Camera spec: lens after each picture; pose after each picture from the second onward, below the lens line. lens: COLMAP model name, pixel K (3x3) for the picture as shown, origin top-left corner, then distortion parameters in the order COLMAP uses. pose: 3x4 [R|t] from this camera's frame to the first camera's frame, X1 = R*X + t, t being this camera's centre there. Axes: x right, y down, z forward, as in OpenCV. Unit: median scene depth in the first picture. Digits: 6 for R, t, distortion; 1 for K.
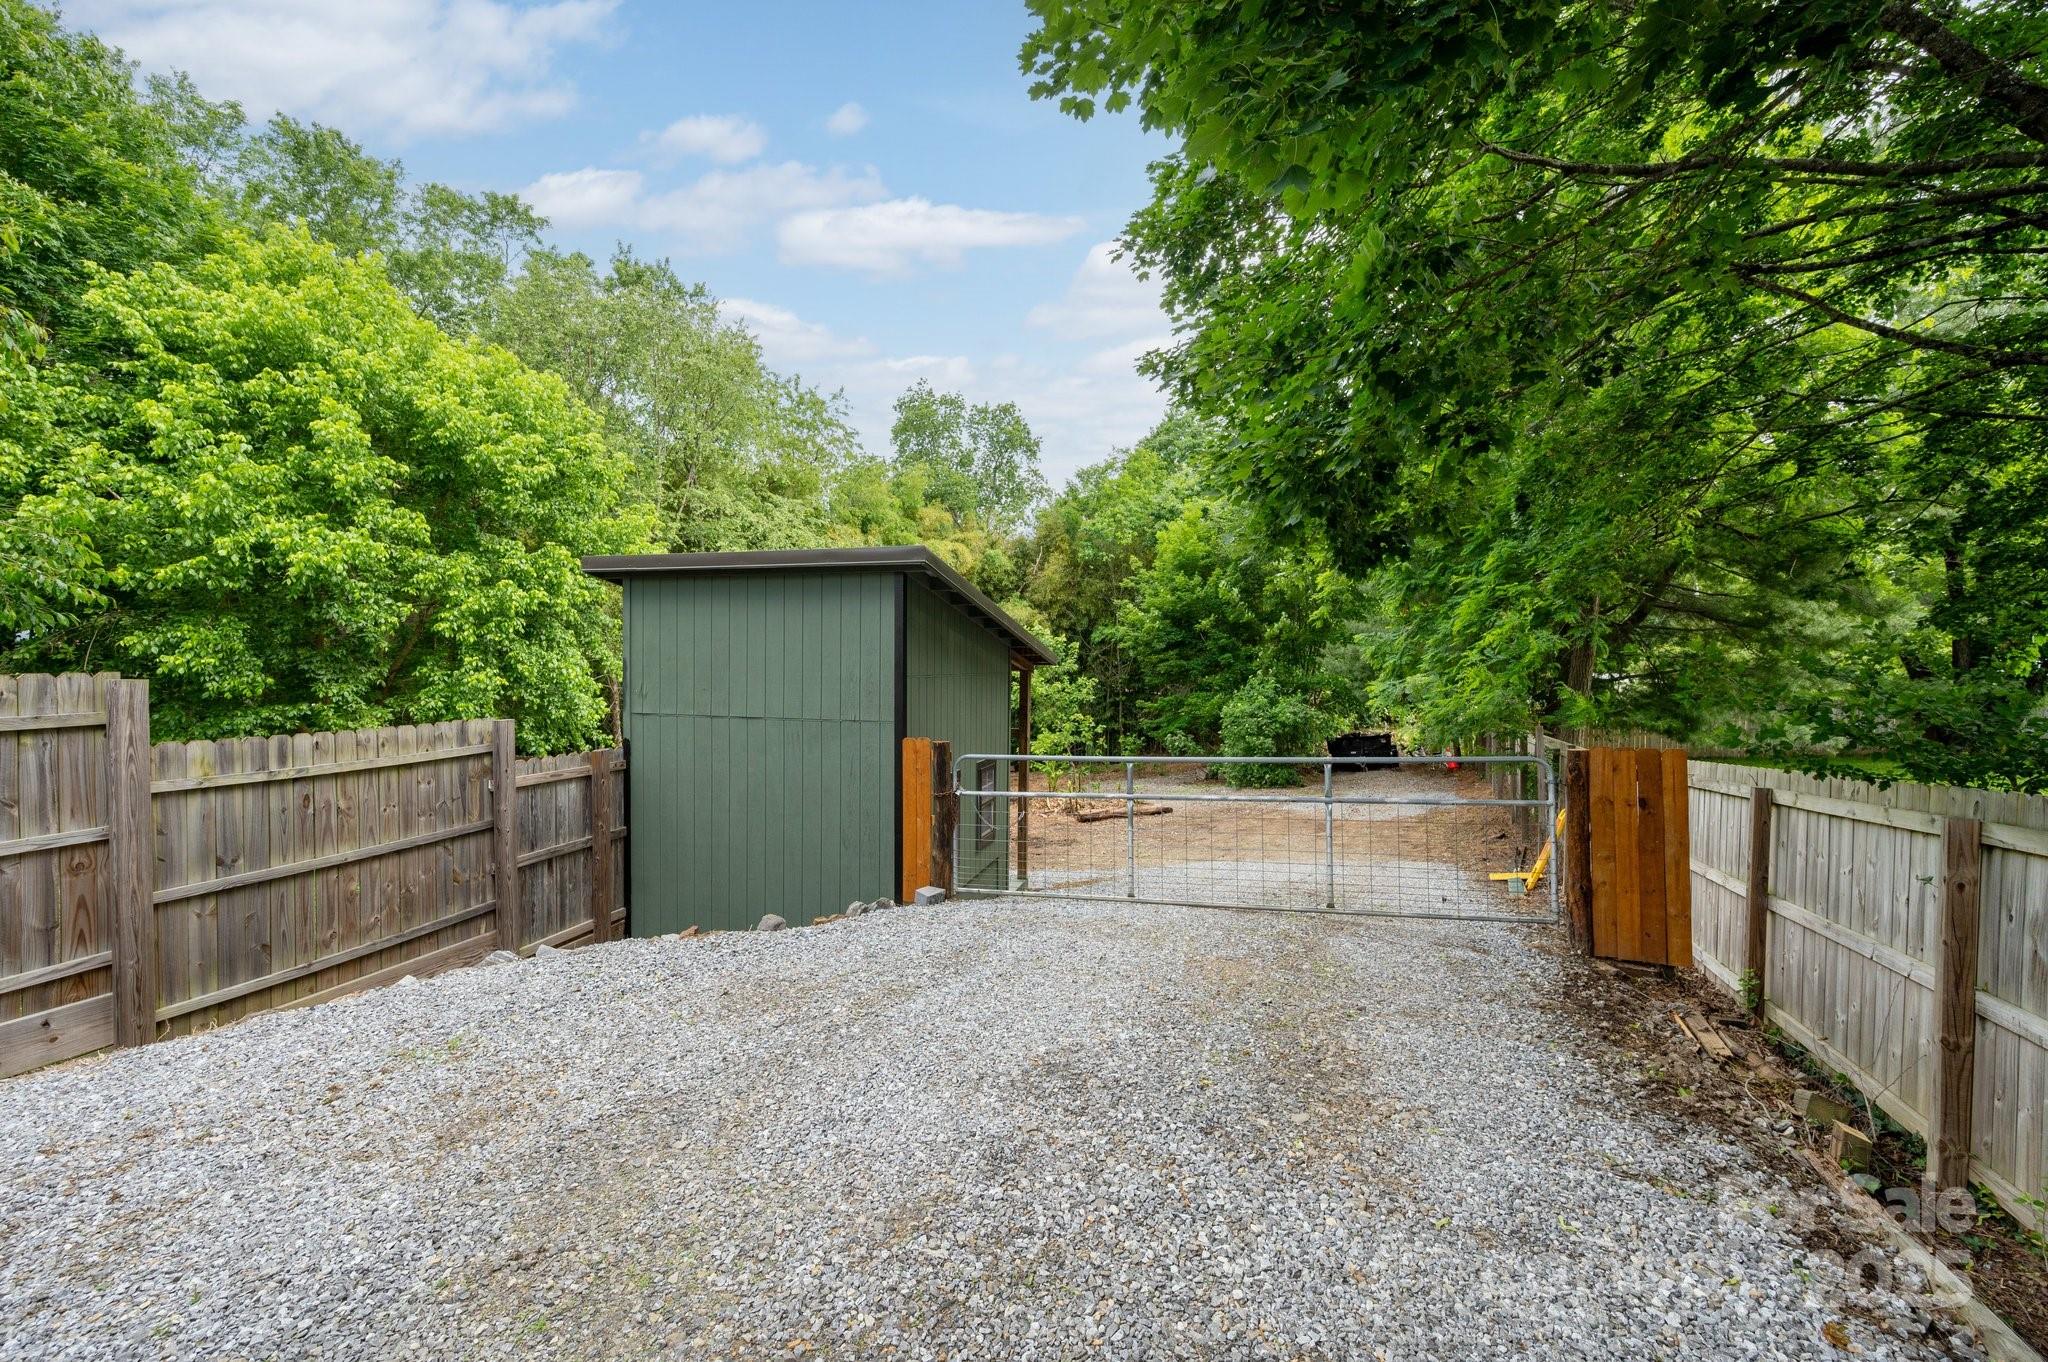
lens RADIAL K [[830.1, 0, 1026.1], [0, 830.1, 643.9], [0, 0, 1]] dist [-0.031913, 0.000054]
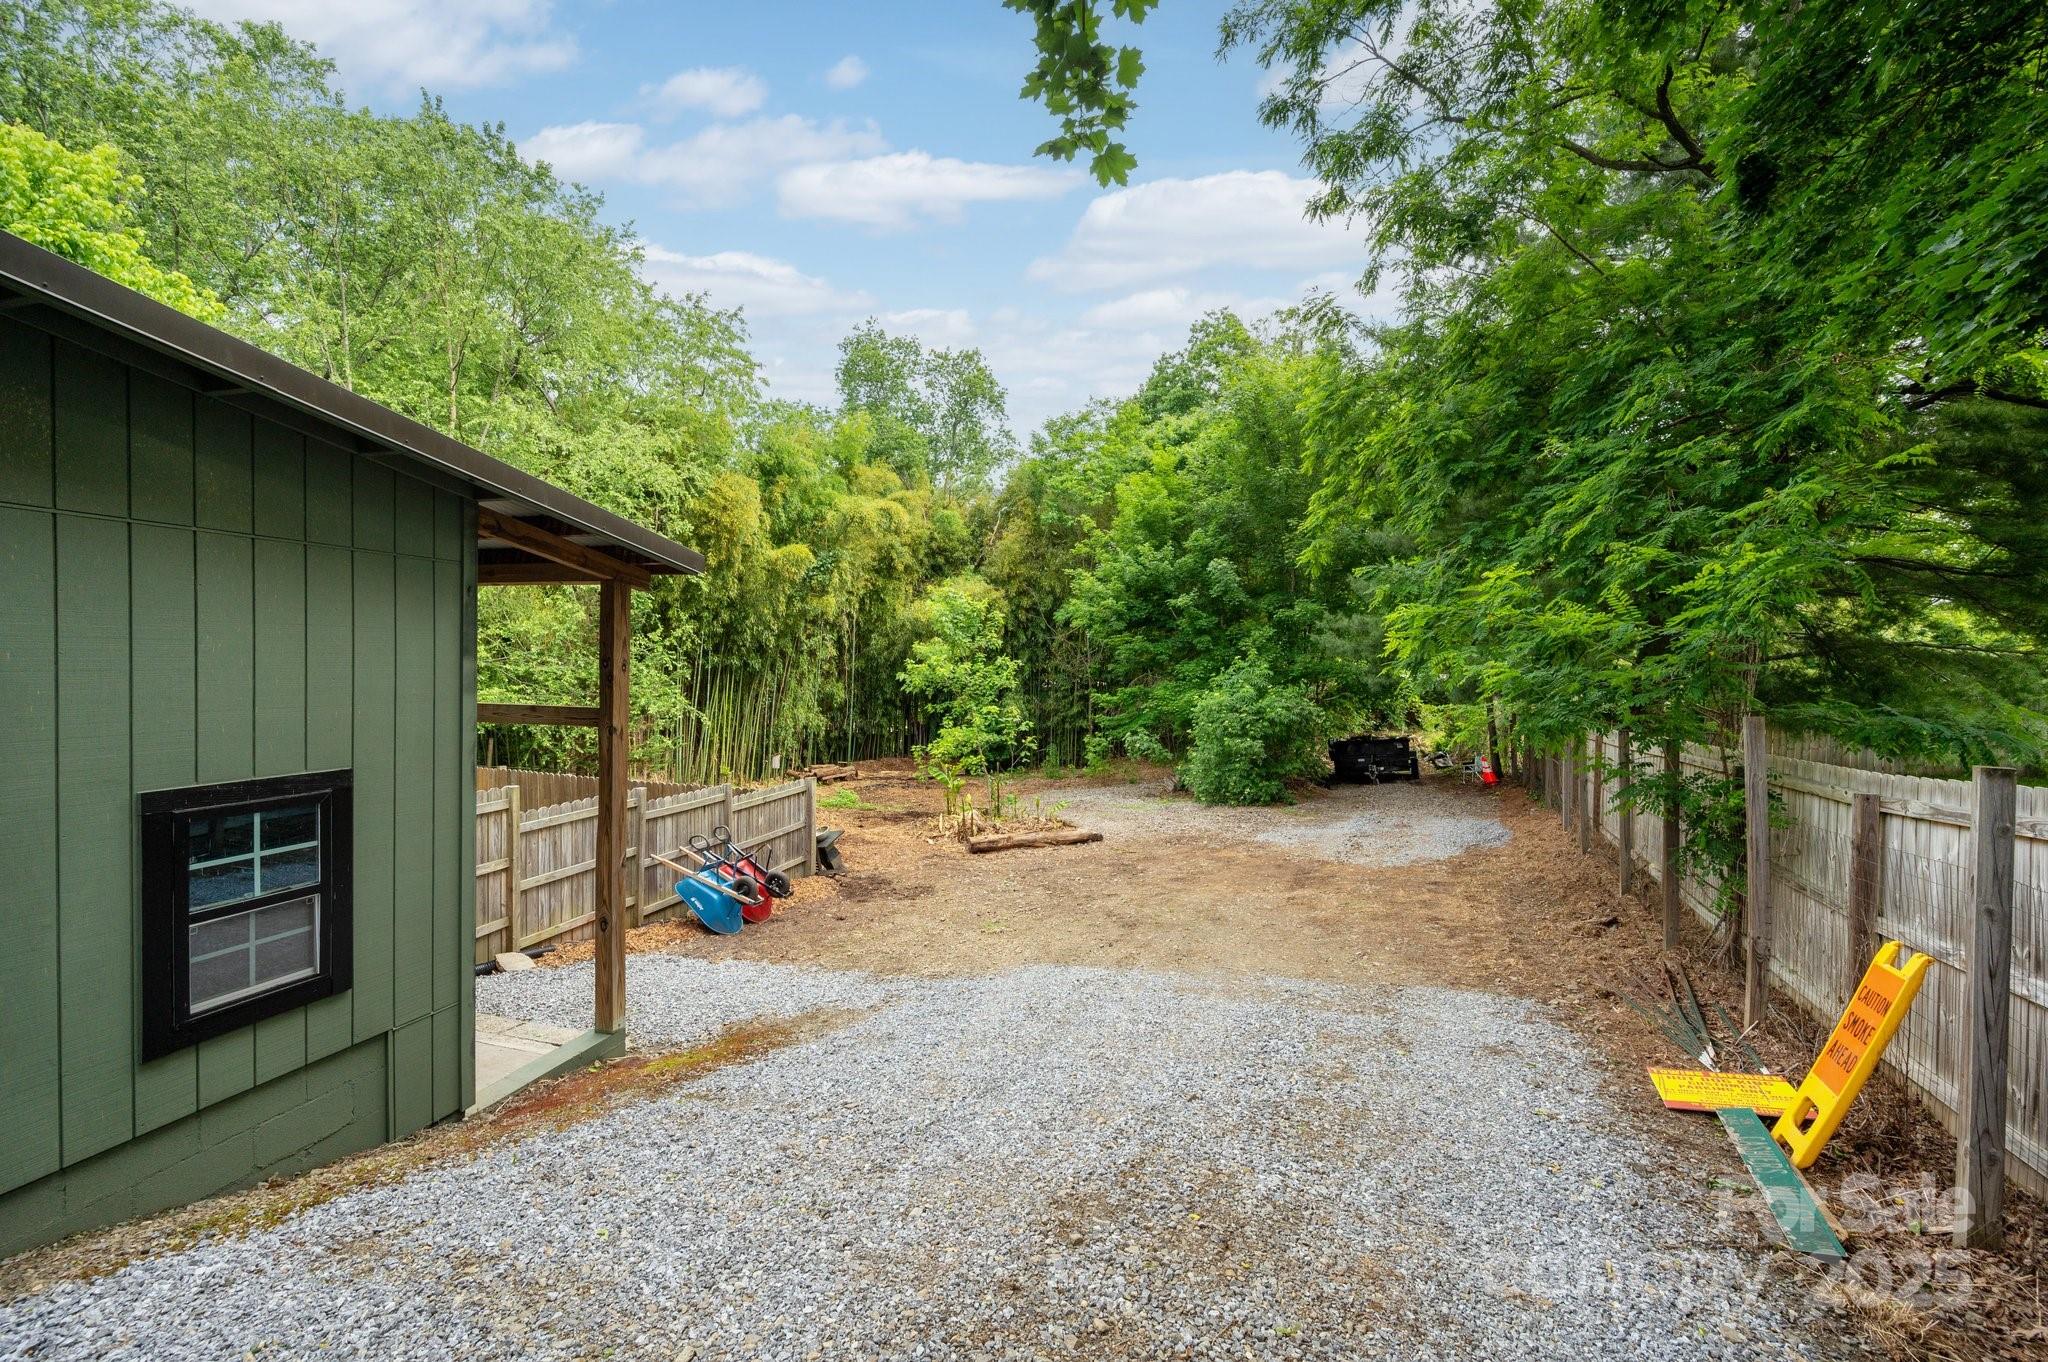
lens RADIAL K [[797.9, 0, 1024.0], [0, 797.9, 681.0], [0, 0, 1]] dist [-0.001568, 0.000038]
pose [[0.999205, 0.012948, -0.037695, 0.088170], [-0.011009, 0.998629, 0.051180, 0.016725], [0.038306, -0.050724, 0.997978, 0.195257]]
